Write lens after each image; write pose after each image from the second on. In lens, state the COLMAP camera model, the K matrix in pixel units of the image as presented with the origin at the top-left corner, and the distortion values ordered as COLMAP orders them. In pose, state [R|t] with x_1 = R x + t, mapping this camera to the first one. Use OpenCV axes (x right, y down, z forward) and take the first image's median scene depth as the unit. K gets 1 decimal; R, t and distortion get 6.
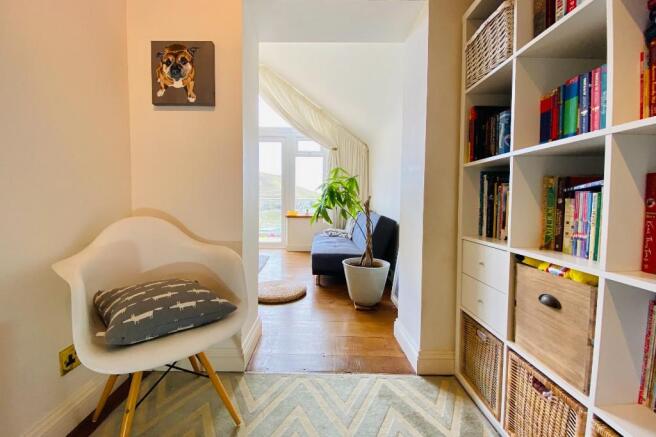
lens RADIAL K [[273.6, 0, 322.8], [0, 273.6, 213.4], [0, 0, 1]] dist [-0.009959, -0.005991]
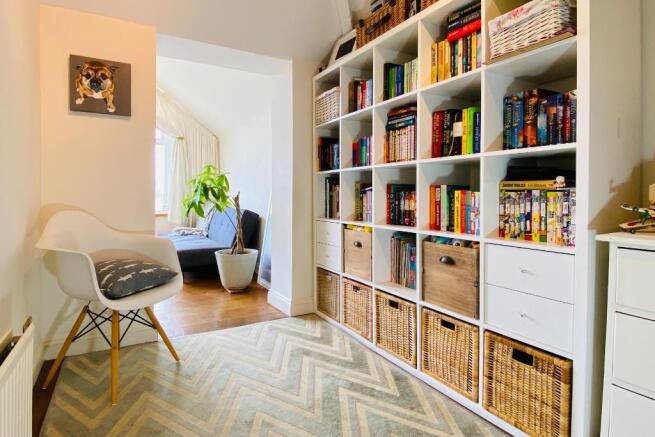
lens RADIAL K [[335.9, 0, 328.4], [0, 335.9, 198.9], [0, 0, 1]] dist [-0.002157, -0.000224]
pose [[0.854955, -0.009377, 0.518618, -0.436325], [0.028448, 0.999179, -0.028830, 0.031597], [-0.517922, 0.039402, 0.854520, -0.703240]]
